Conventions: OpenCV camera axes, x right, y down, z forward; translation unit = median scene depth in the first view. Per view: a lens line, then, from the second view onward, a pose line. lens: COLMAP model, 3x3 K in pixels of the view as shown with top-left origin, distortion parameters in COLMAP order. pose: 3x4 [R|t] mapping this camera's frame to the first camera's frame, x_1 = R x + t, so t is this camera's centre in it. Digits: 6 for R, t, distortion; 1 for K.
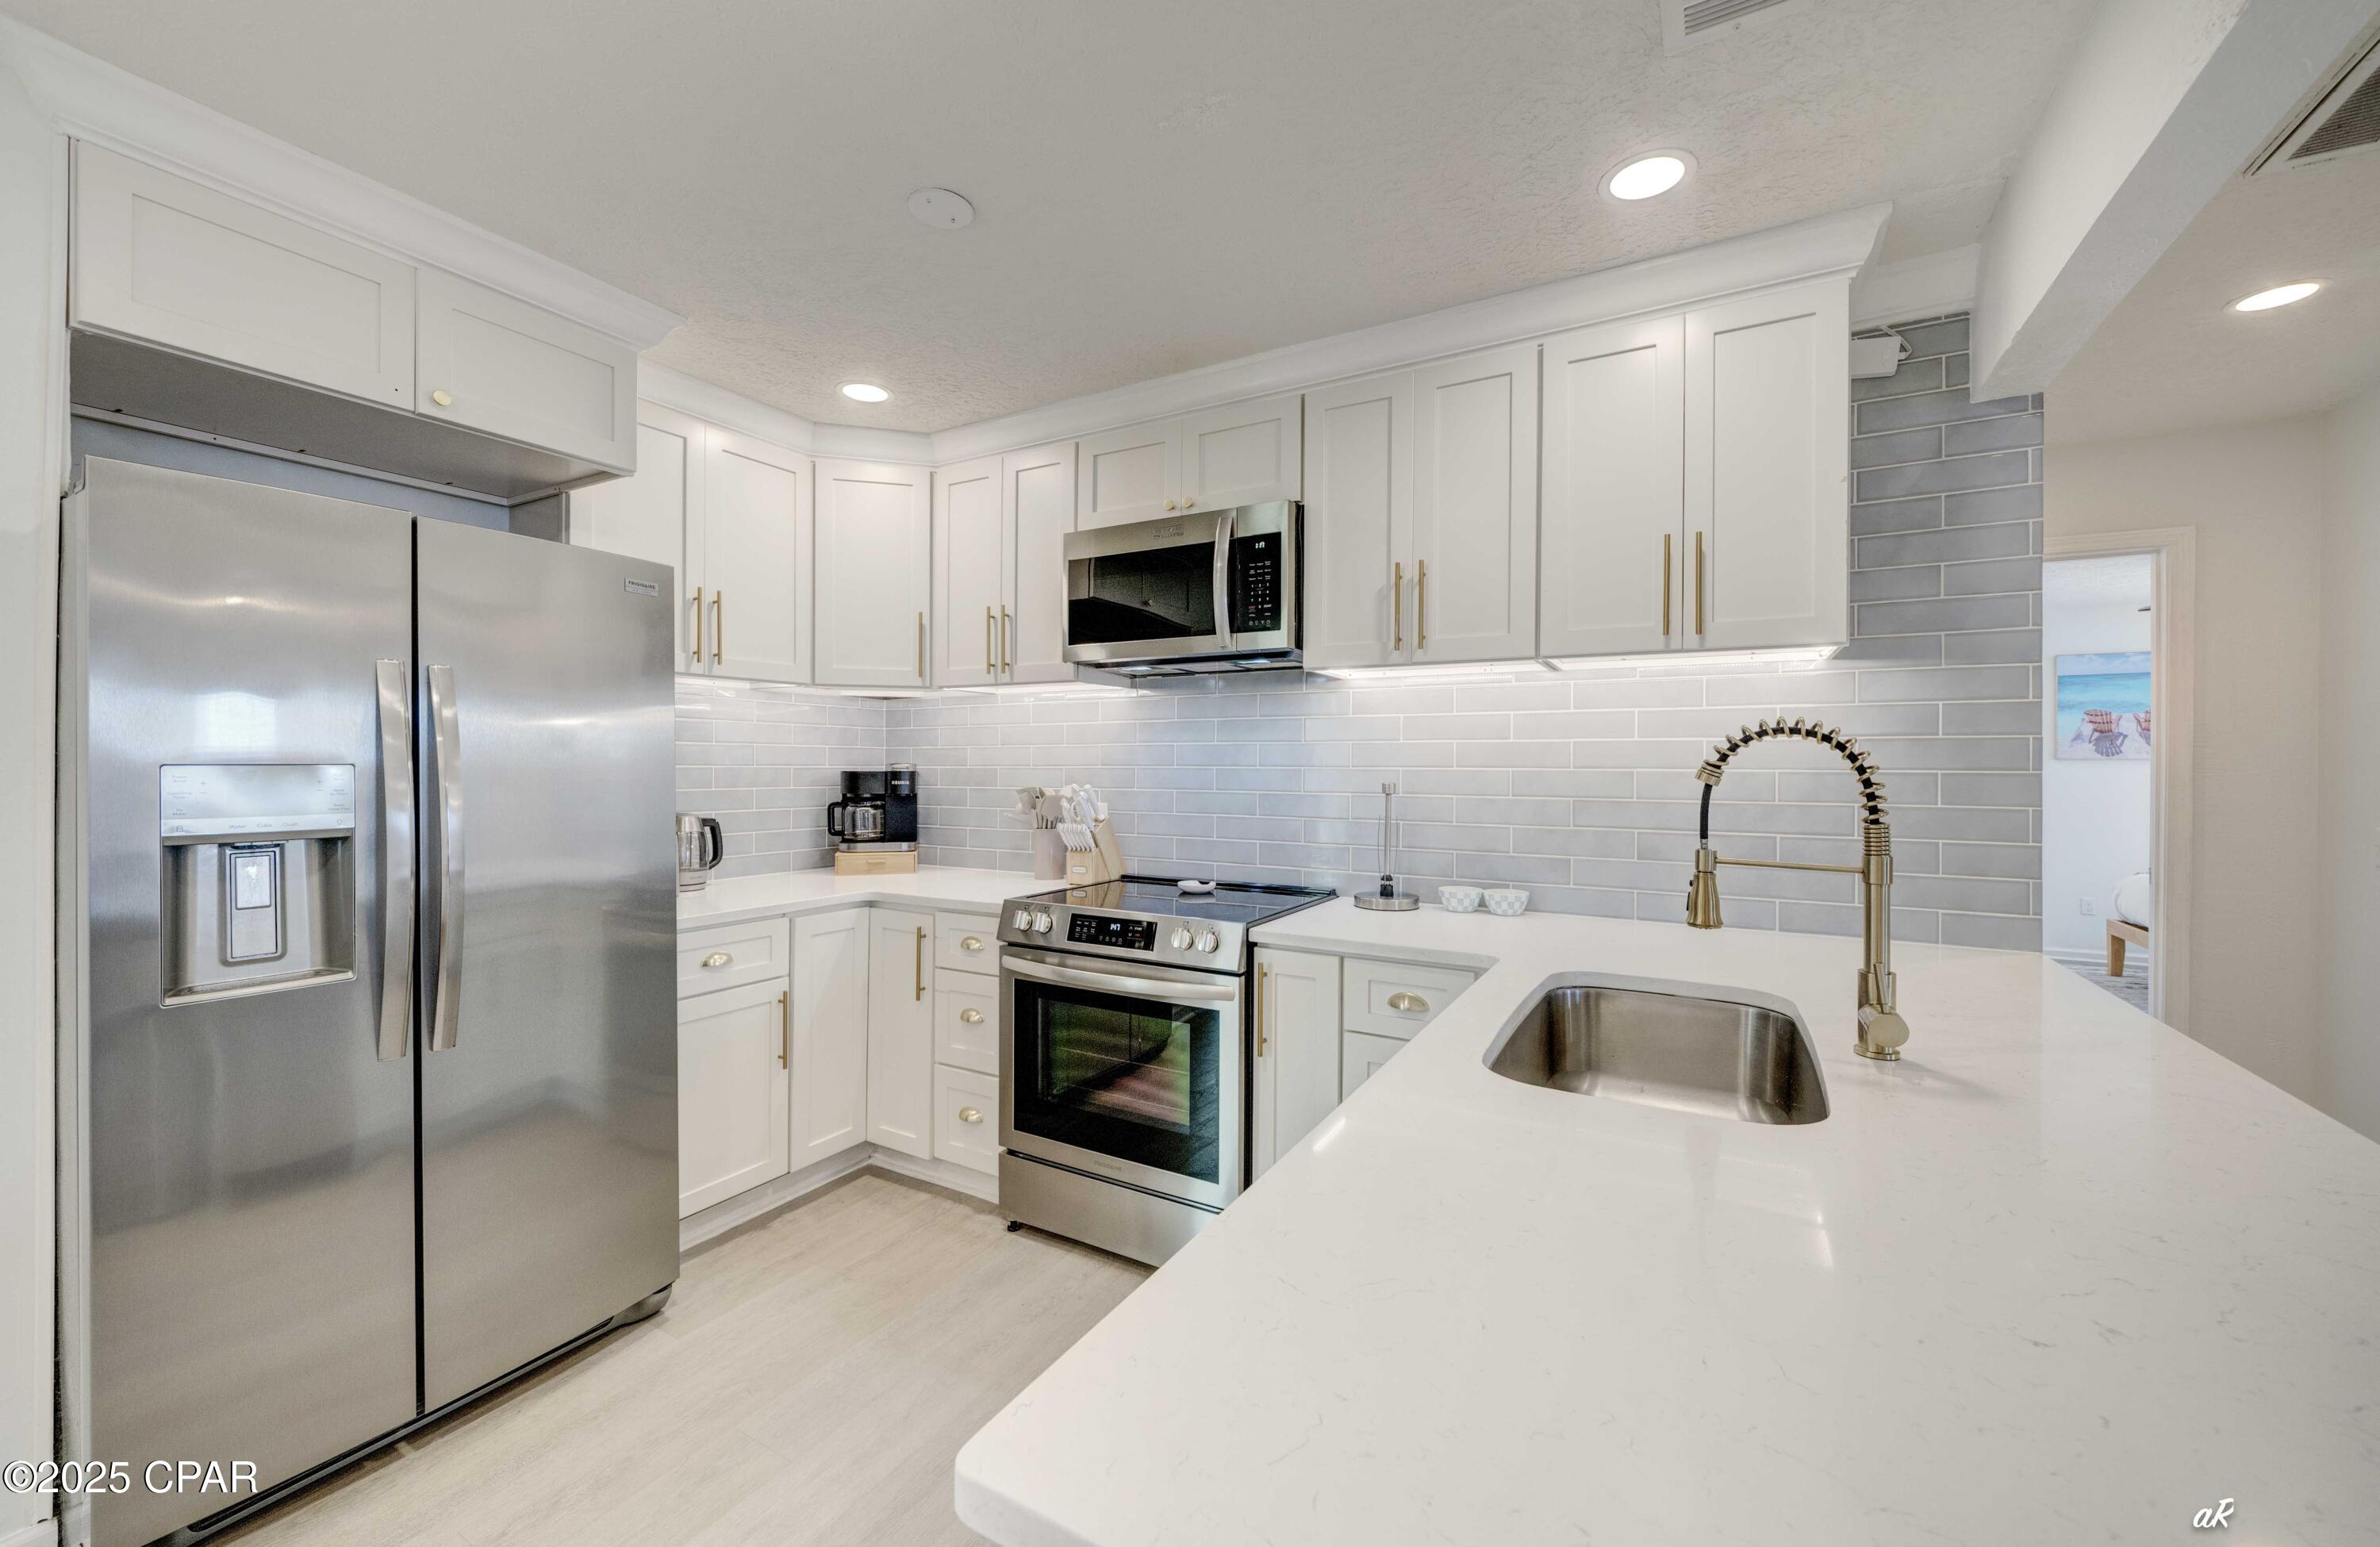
lens RADIAL K [[911.9, 0, 1167.8], [0, 911.9, 761.7], [0, 0, 1]] dist [0.000003, -0.000027]
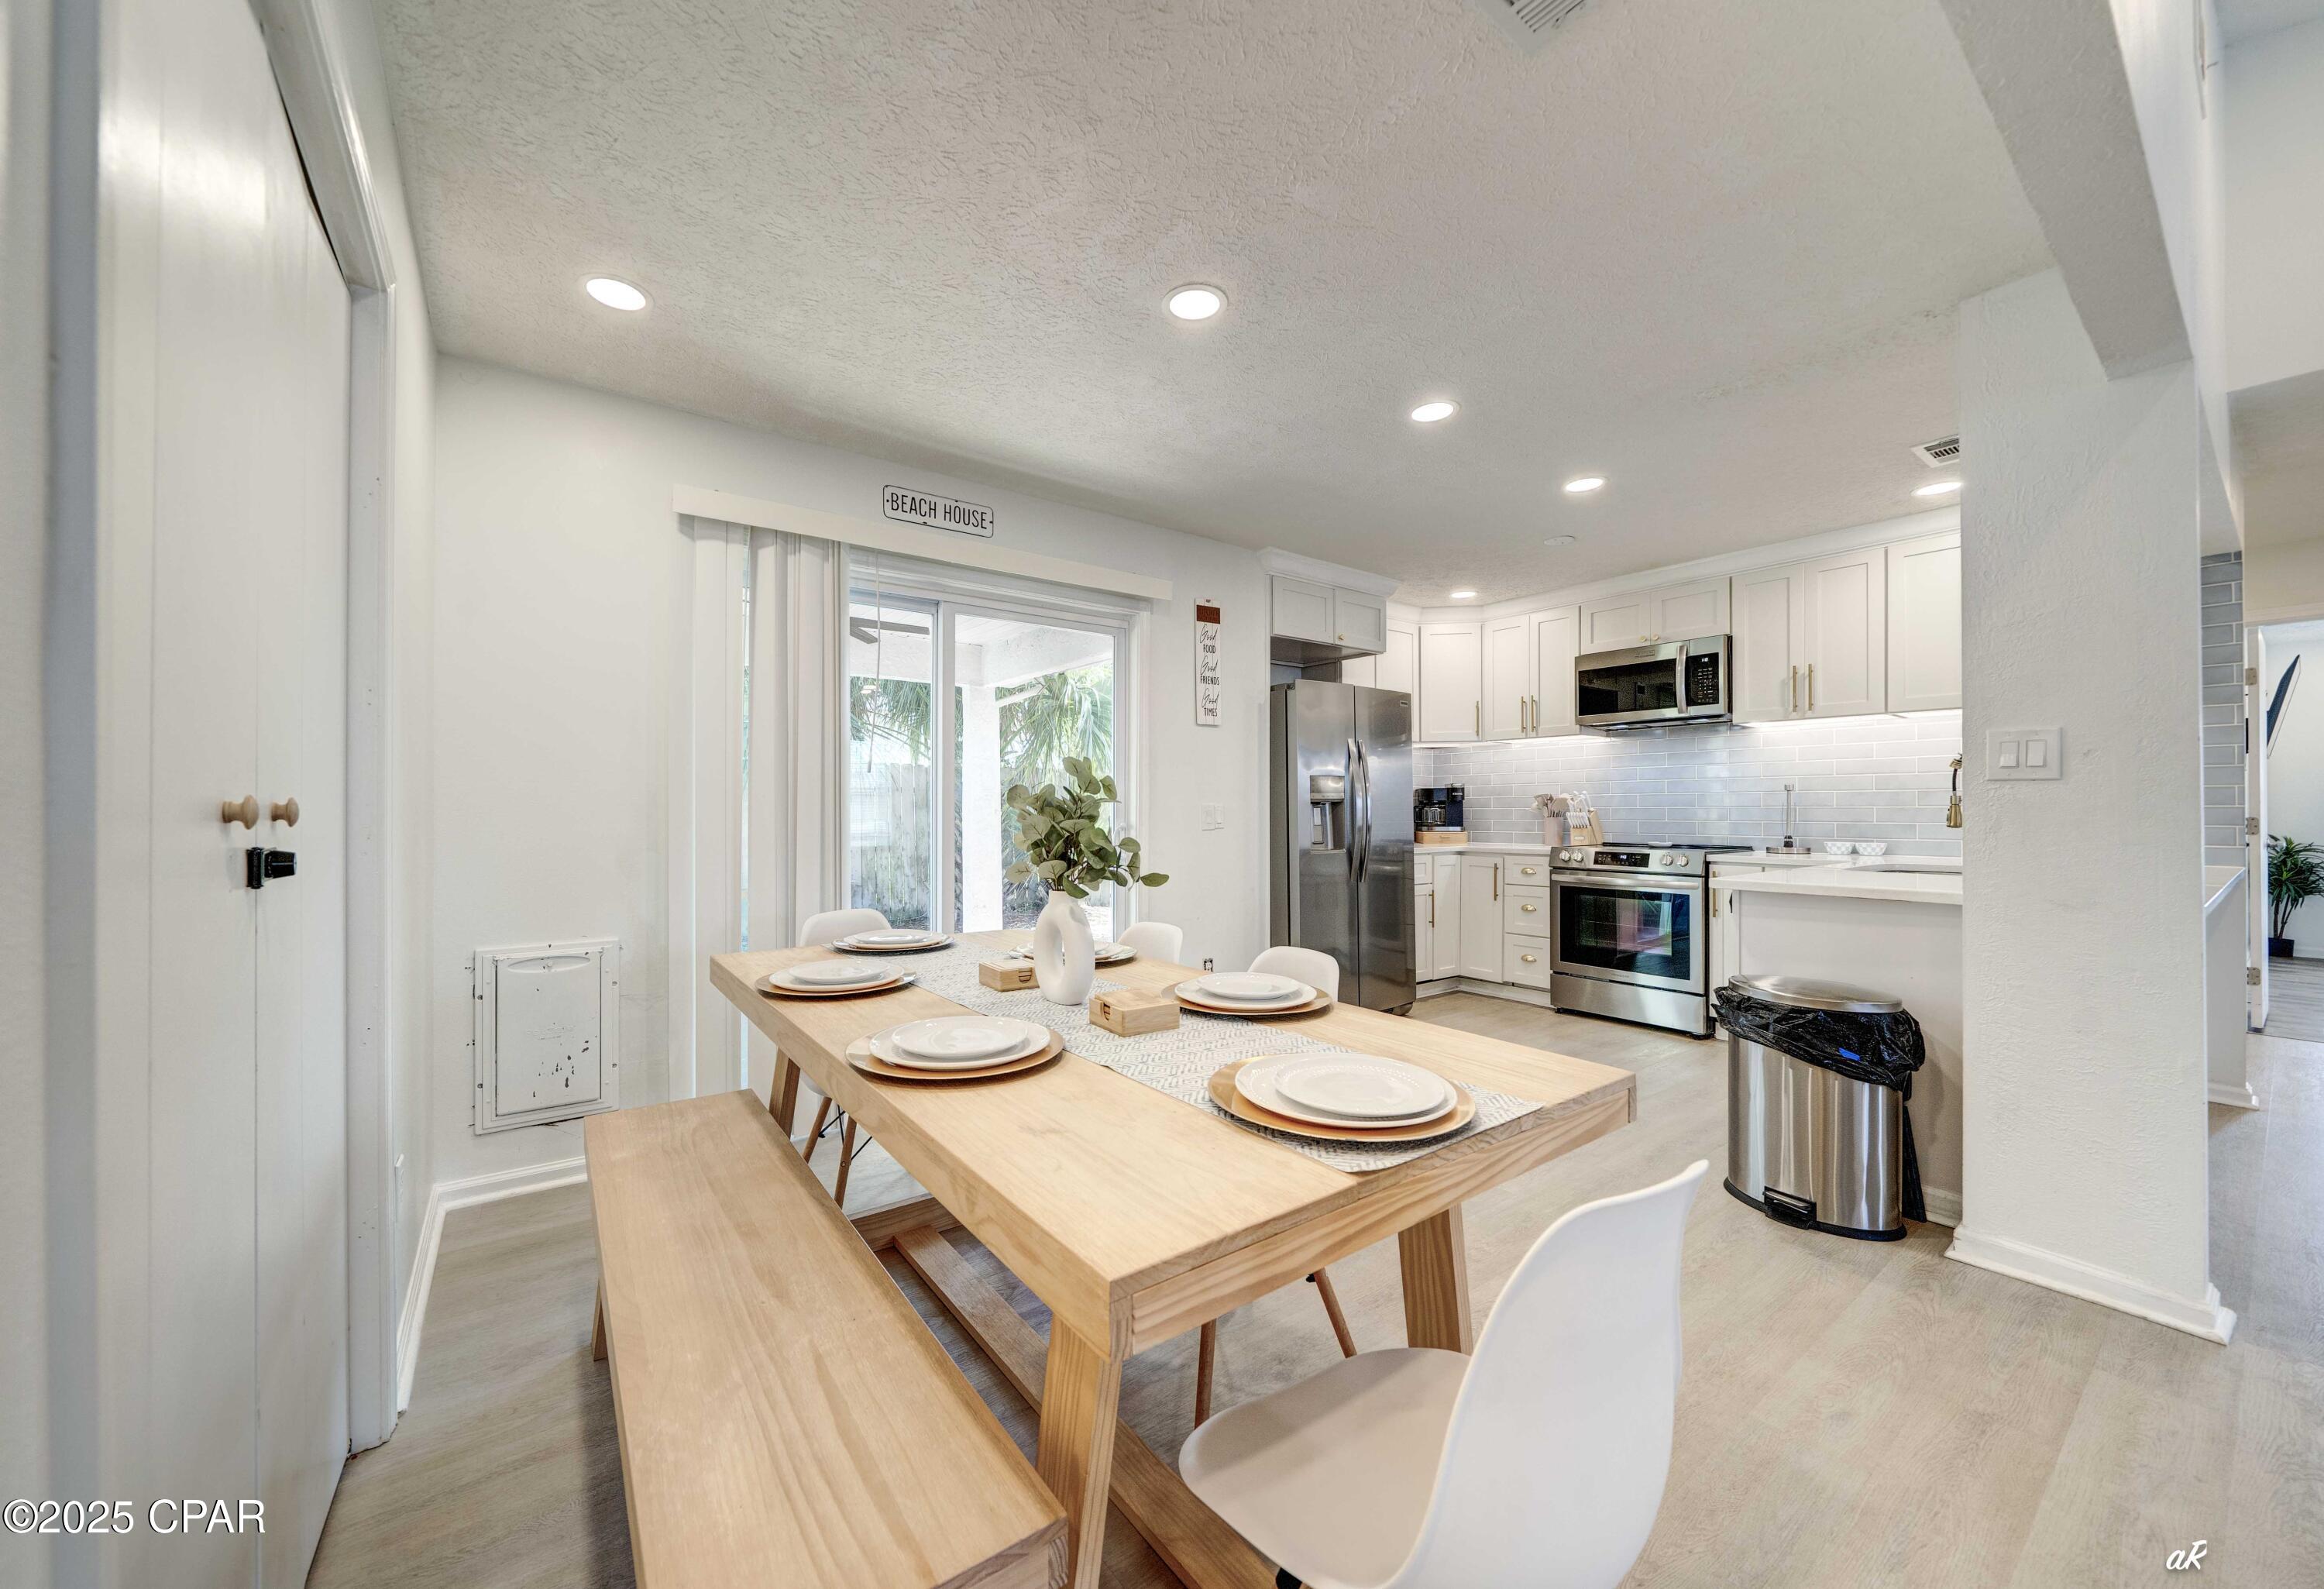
lens RADIAL K [[847.7, 0, 1121.3], [0, 847.7, 805.2], [0, 0, 1]] dist [-0.004669, -0.000307]
pose [[0.916554, -0.008430, -0.399823, -0.299810], [0.007172, 0.999964, -0.004643, 0.062759], [0.399848, 0.001388, 0.916581, -1.059376]]
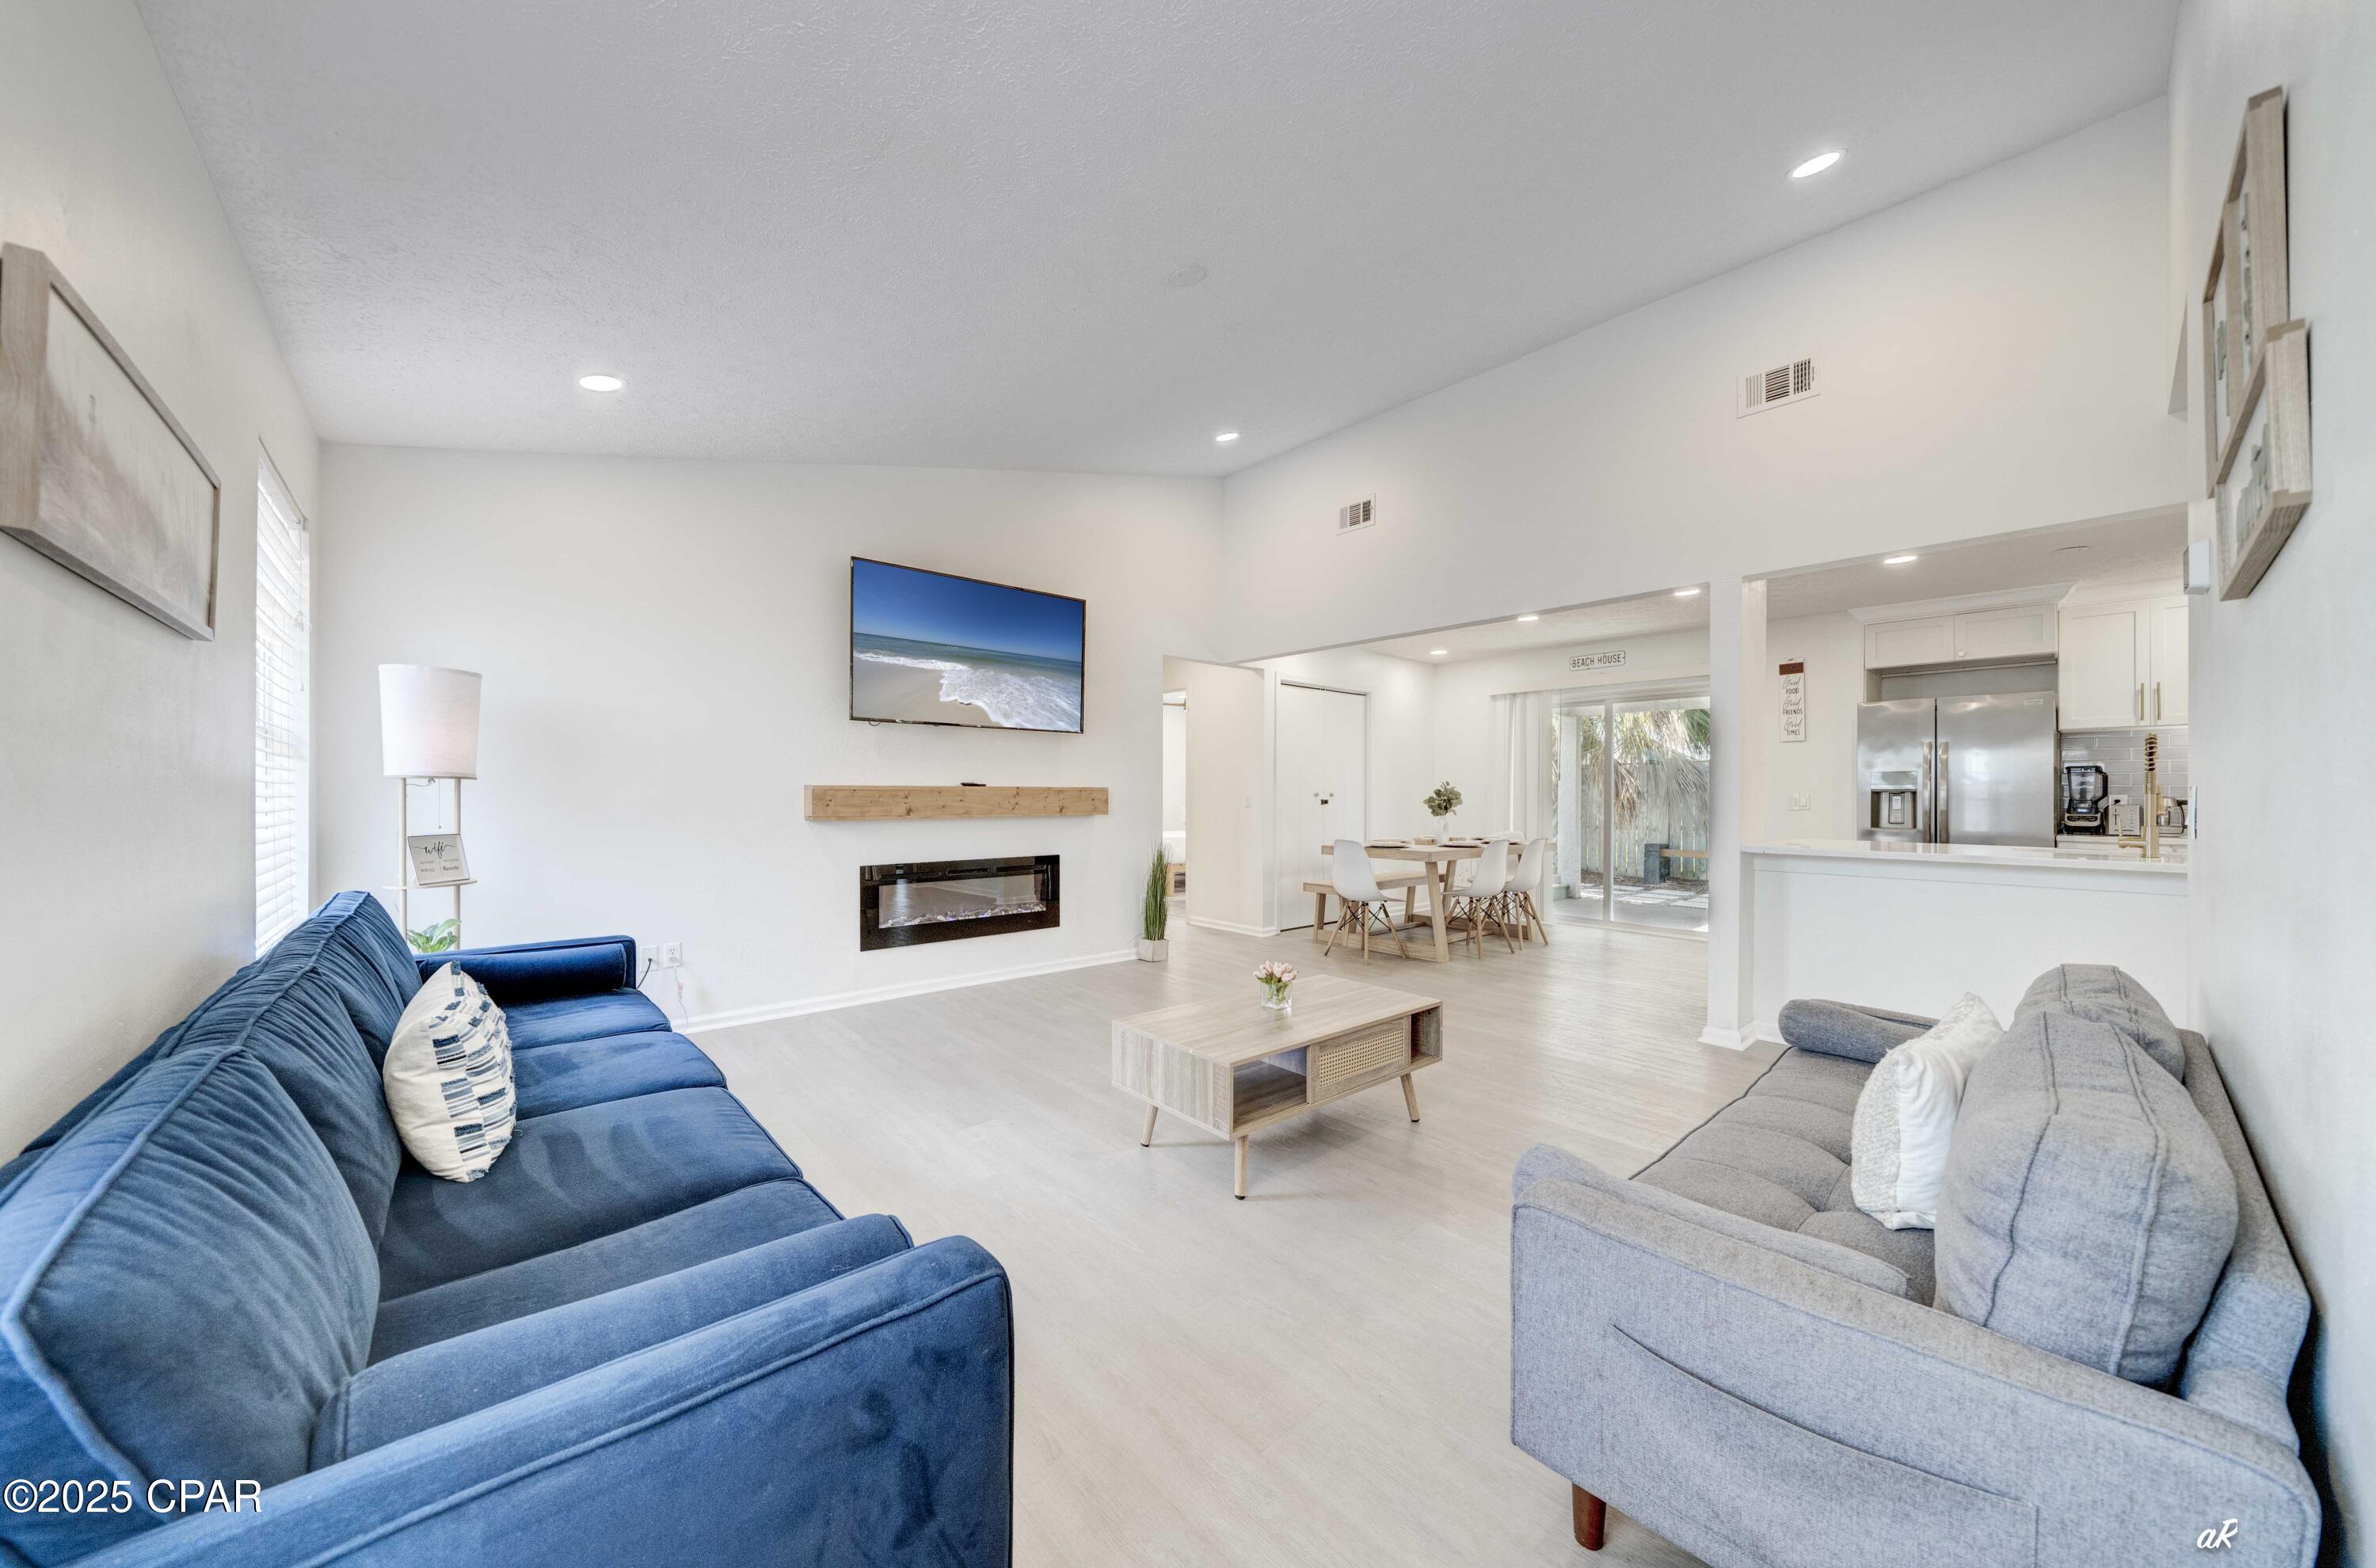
lens RADIAL K [[825.8, 0, 1165.9], [0, 825.8, 794.0], [0, 0, 1]] dist [-0.007567, 0.000485]
pose [[-0.312606, -0.008957, -0.949841, 1.958946], [-0.005079, 0.999957, -0.007758, 0.081737], [0.949869, 0.002400, -0.312638, -0.506923]]
